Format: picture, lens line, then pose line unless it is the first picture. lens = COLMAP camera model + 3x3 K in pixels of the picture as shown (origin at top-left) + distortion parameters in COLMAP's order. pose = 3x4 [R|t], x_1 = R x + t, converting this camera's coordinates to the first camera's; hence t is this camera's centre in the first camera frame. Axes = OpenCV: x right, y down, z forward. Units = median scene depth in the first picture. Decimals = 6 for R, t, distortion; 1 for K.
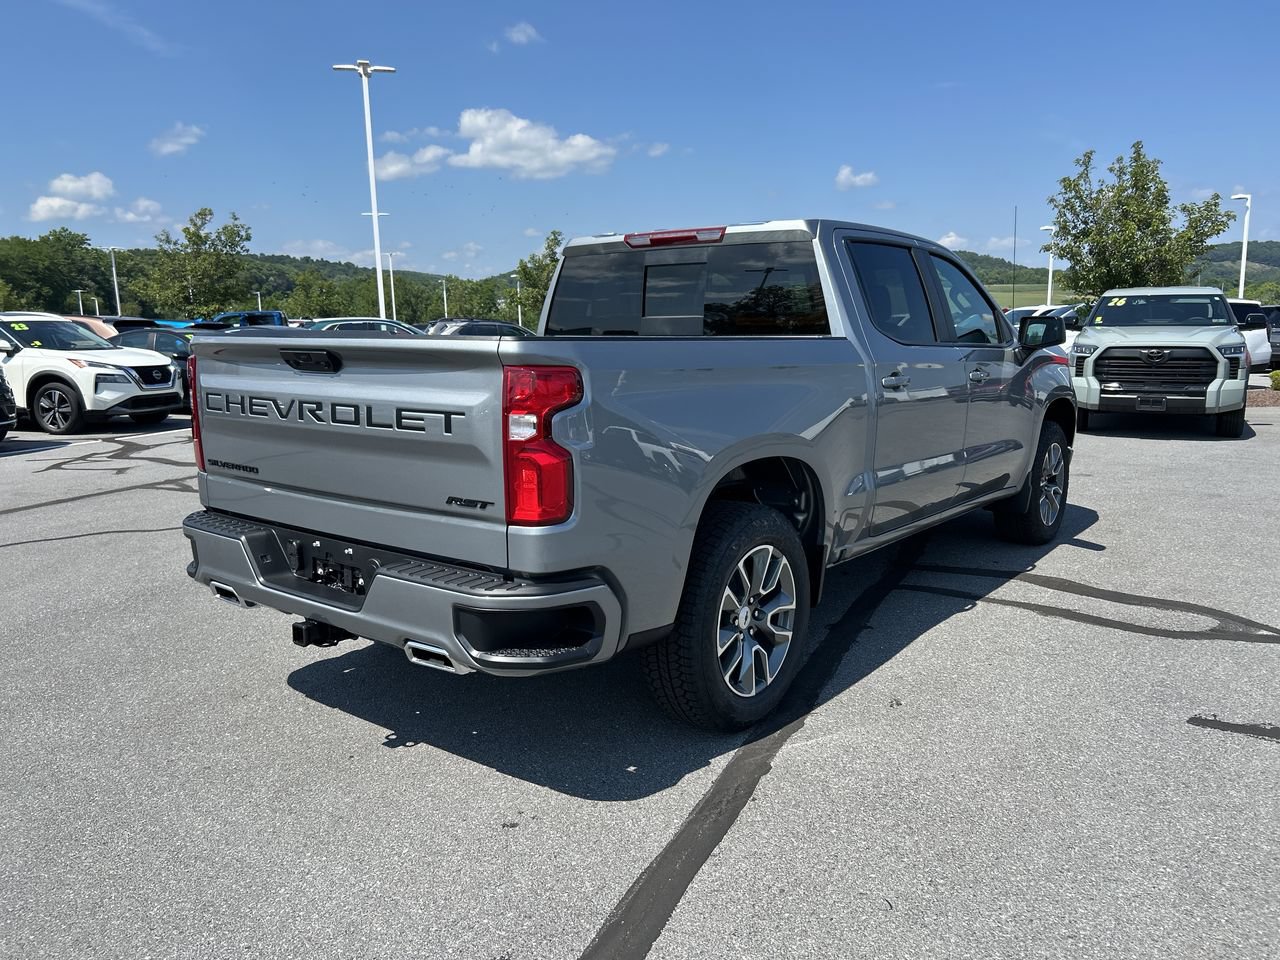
lens RADIAL K [[977.3, 0, 632.1], [0, 977.3, 477.5], [0, 0, 1]] dist [0.050377, -0.053504]
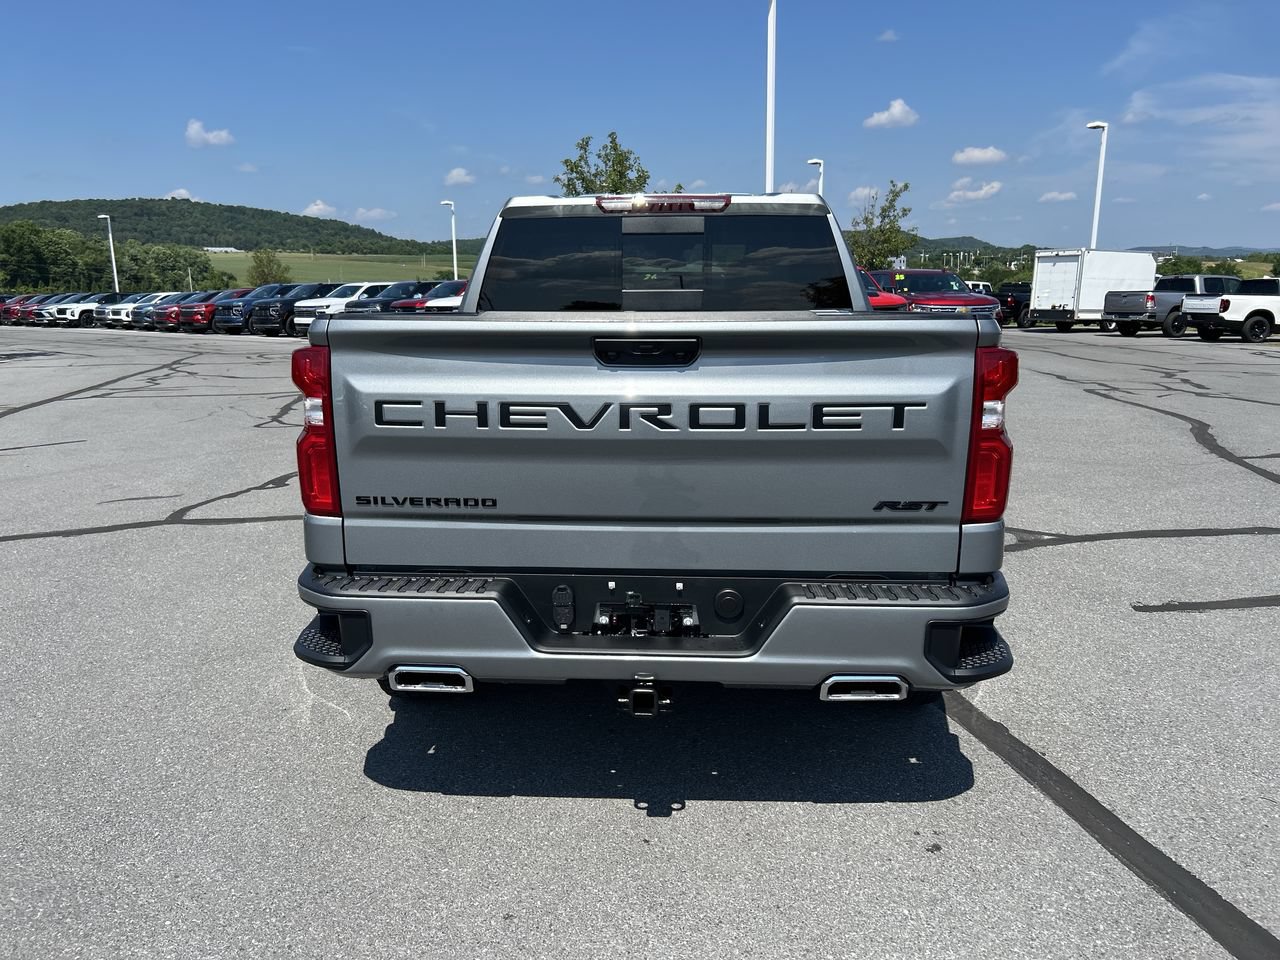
lens RADIAL K [[970.3, 0, 632.9], [0, 970.3, 480.4], [0, 0, 1]] dist [0.068335, -0.084523]
pose [[0.819008, -0.108261, 0.563477, -0.662209], [0.088778, 0.994122, 0.061963, -0.056079], [-0.566873, -0.000724, 0.823805, 0.322155]]
